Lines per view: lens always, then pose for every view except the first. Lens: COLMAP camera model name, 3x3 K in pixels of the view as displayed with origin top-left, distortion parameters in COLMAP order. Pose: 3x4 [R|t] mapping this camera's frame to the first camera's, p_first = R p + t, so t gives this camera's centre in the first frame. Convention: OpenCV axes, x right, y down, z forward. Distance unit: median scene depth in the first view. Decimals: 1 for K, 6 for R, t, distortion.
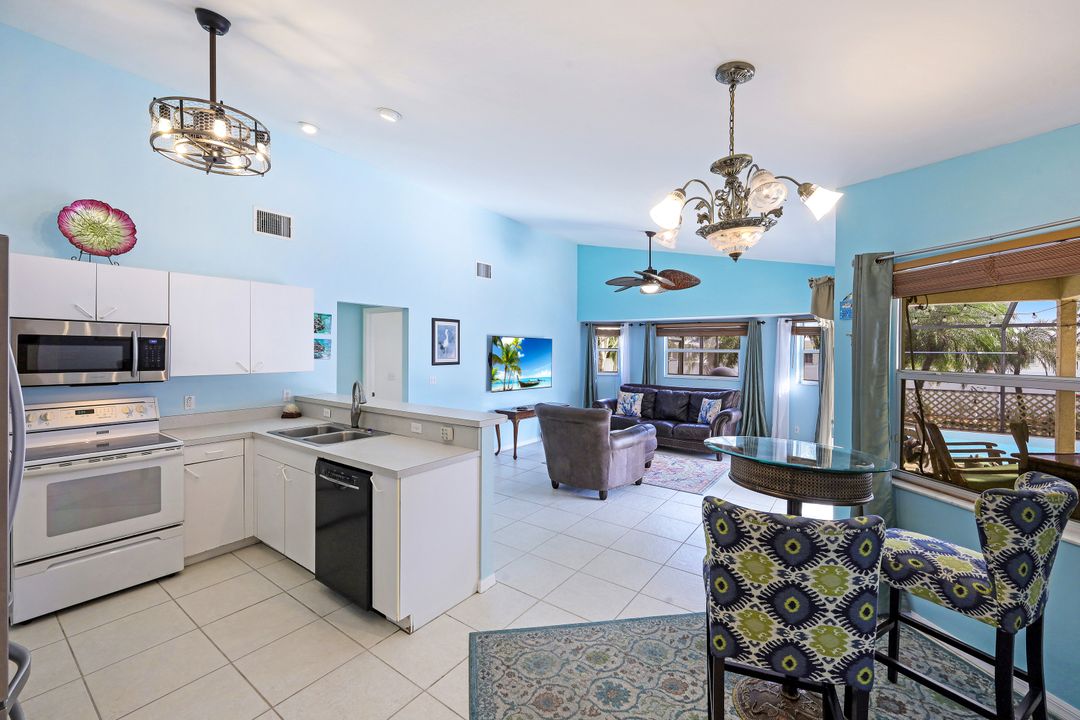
lens RADIAL K [[439.0, 0, 531.8], [0, 439.0, 352.7], [0, 0, 1]] dist [-0.002908, 0.002760]
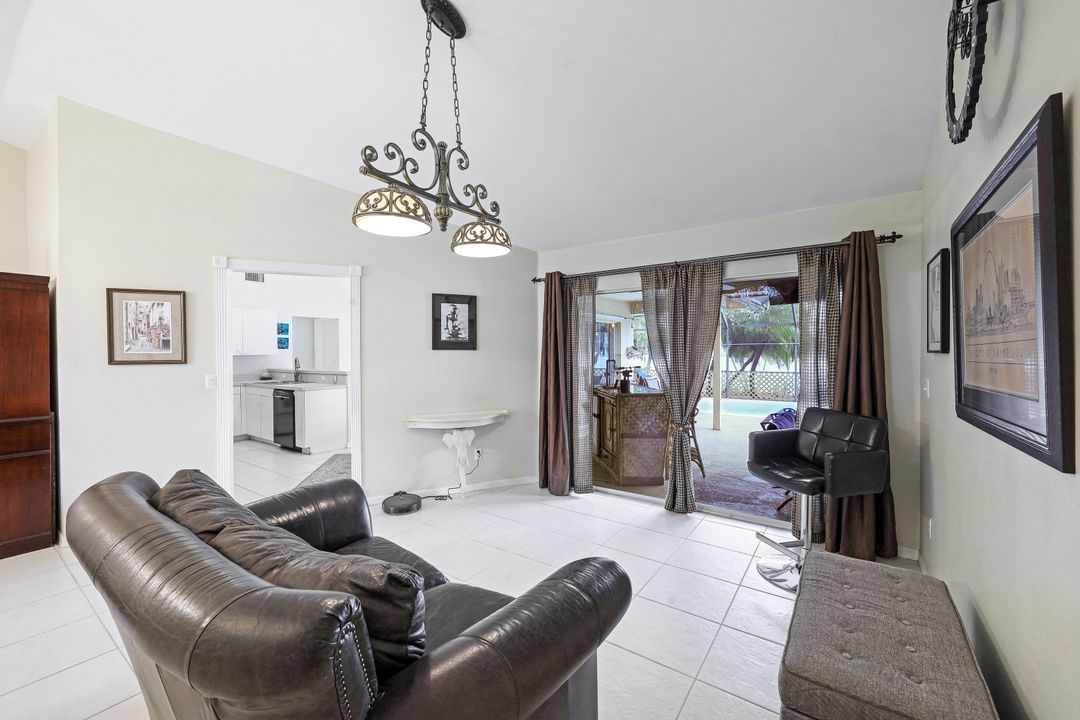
lens RADIAL K [[439.0, 0, 536.4], [0, 439.0, 357.8], [0, 0, 1]] dist [-0.002908, 0.002760]
pose [[0.999637, -0.013448, 0.023340, 0.425467], [0.013223, 0.999865, 0.009766, 0.038192], [-0.023469, -0.009454, 0.999680, -0.677610]]
